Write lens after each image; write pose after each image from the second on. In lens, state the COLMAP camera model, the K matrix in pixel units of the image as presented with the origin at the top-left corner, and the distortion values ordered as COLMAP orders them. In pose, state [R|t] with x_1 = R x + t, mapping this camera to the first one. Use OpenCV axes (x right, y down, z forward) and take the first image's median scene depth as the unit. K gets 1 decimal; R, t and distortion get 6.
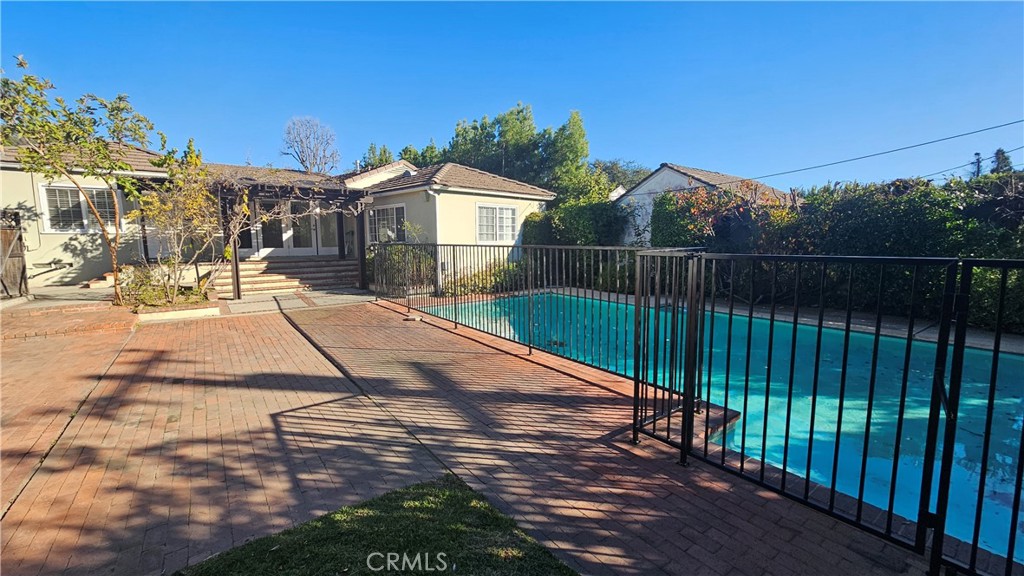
lens RADIAL K [[417.4, 0, 503.0], [0, 417.4, 293.5], [0, 0, 1]] dist [-0.001492, 0.000512]
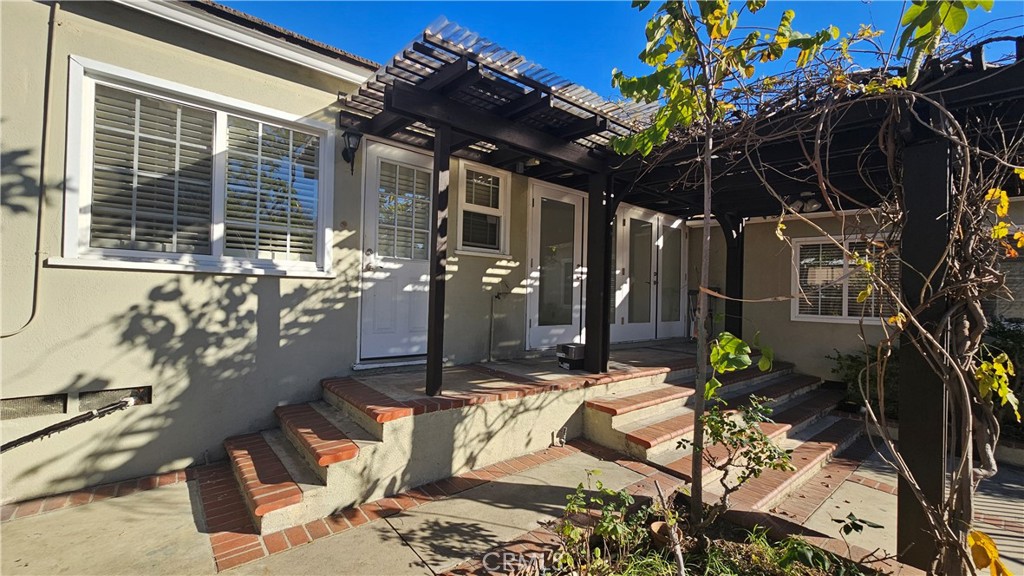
lens RADIAL K [[417.4, 0, 496.9], [0, 417.4, 289.1], [0, 0, 1]] dist [-0.001492, 0.000512]
pose [[0.996535, 0.032797, 0.076430, -0.828206], [-0.021804, 0.989847, -0.140456, -0.099669], [-0.080260, 0.138303, 0.987133, 0.714923]]
